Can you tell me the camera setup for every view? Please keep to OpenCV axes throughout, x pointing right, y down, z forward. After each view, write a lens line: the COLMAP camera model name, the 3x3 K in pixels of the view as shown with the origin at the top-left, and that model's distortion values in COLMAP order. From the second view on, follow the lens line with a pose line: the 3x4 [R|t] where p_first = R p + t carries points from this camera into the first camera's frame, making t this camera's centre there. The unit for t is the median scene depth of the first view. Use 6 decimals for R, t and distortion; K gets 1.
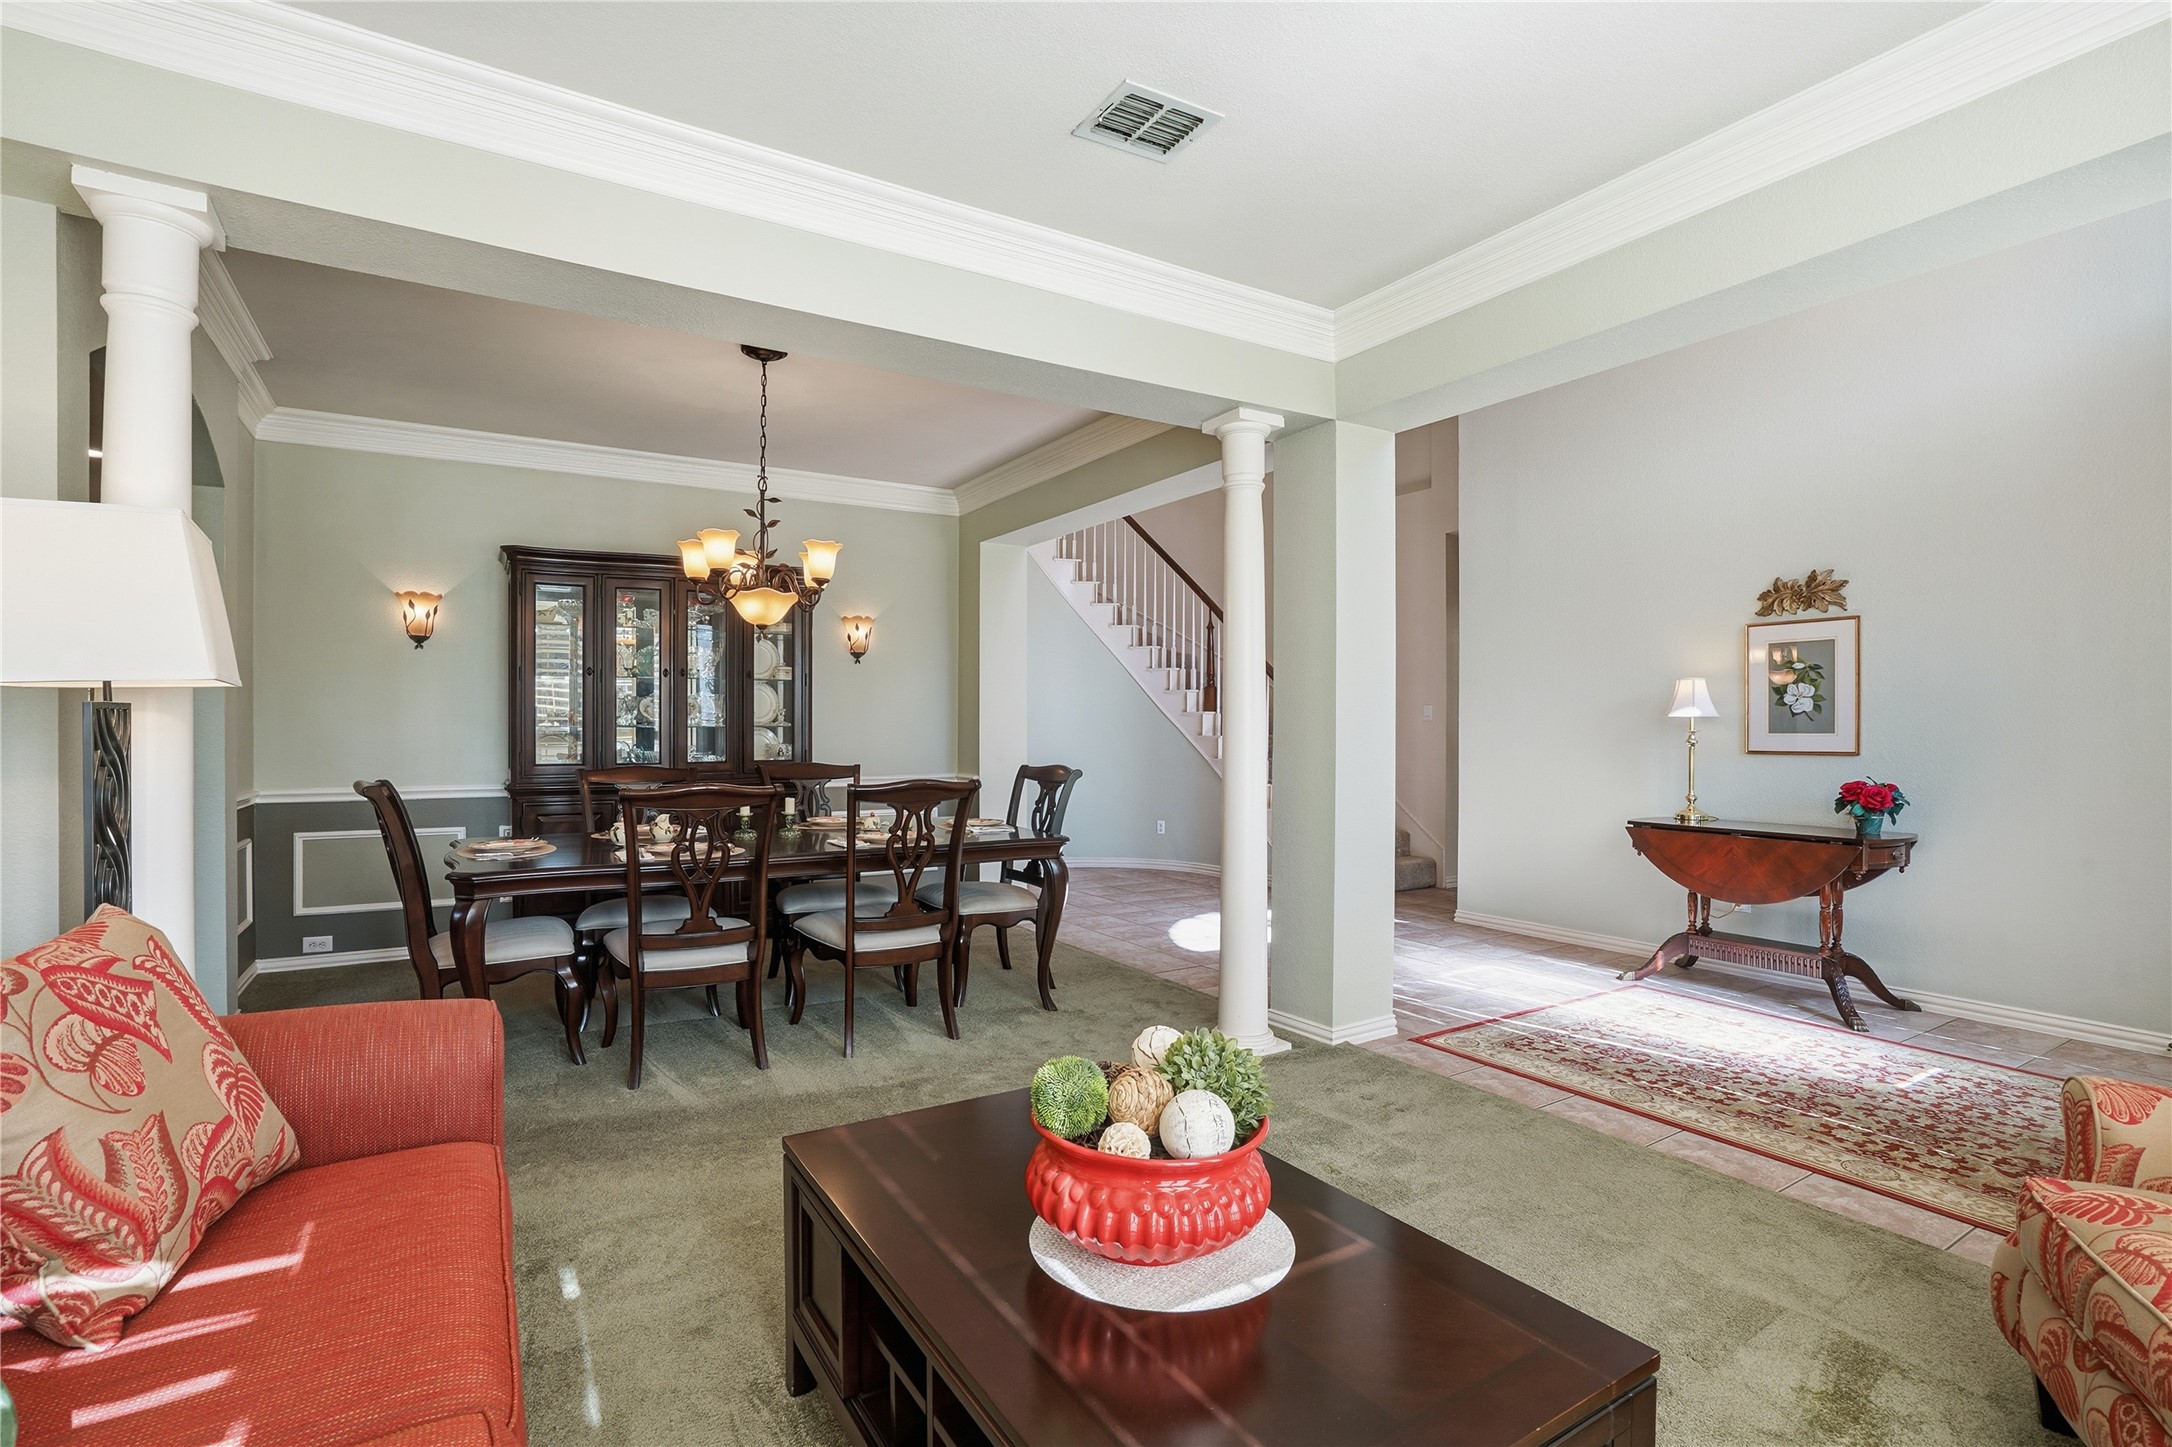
lens RADIAL K [[1039.3, 0, 1094.7], [0, 1039.3, 725.8], [0, 0, 1]] dist [-0.002021, -0.000113]
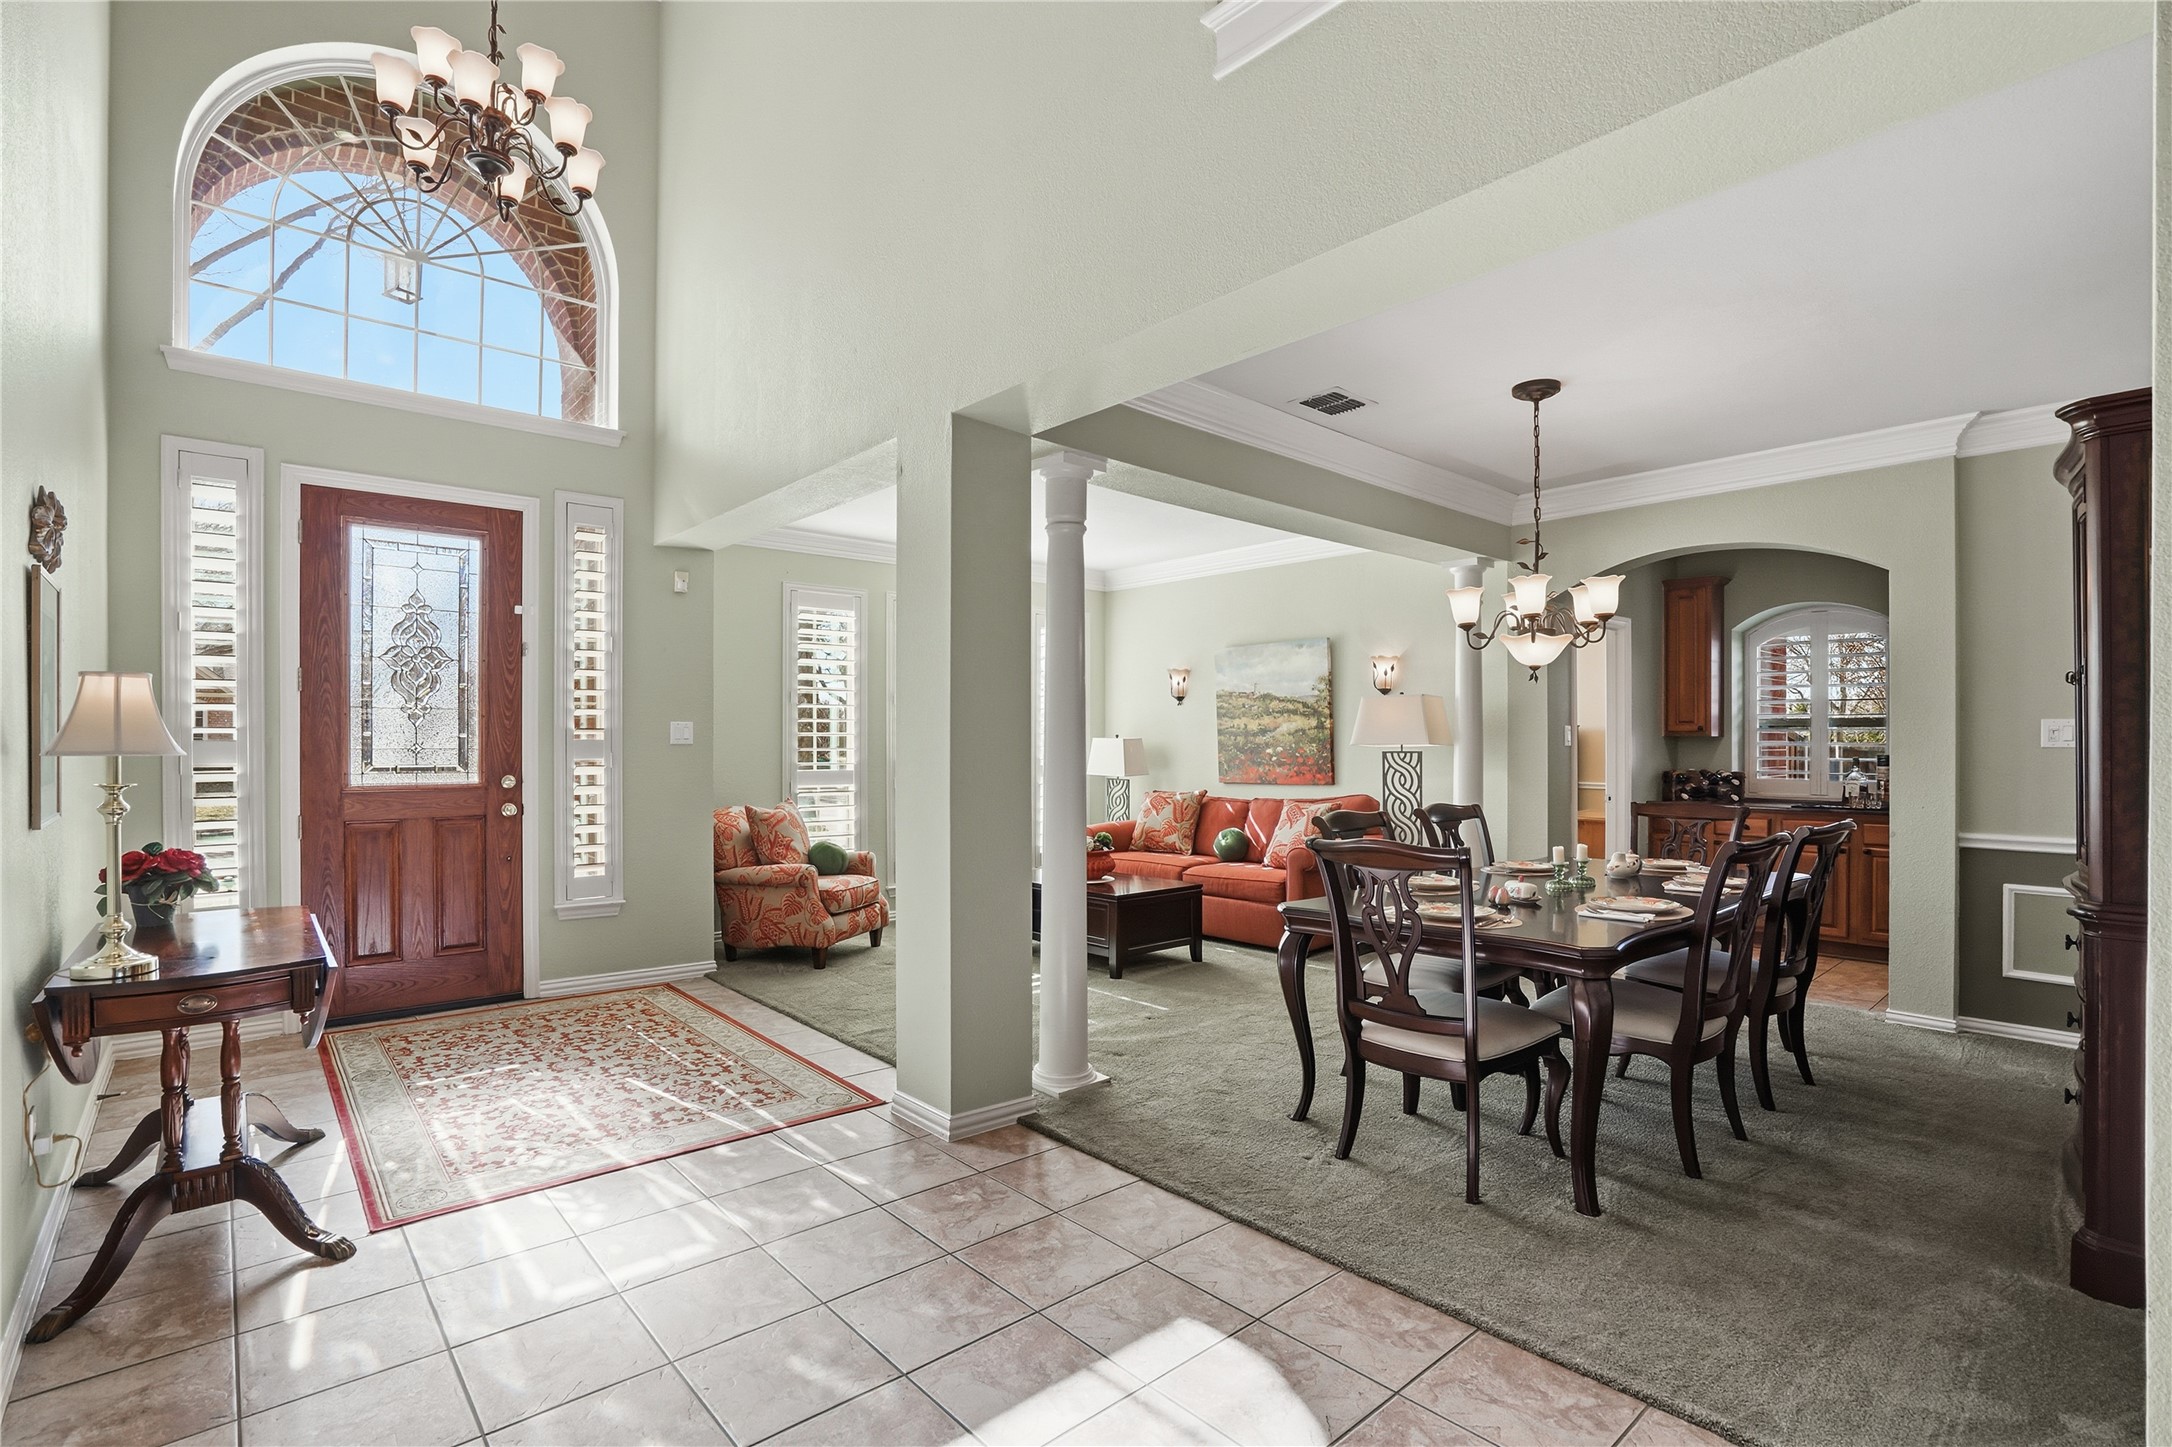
lens RADIAL K [[1000.7, 0, 1082.3], [0, 1000.7, 751.5], [0, 0, 1]] dist [0.000326, 0.000001]
pose [[-0.986047, -0.006950, -0.166322, 0.301285], [-0.007669, 0.999964, 0.003684, -0.022796], [0.166290, 0.004908, -0.986065, 2.085990]]
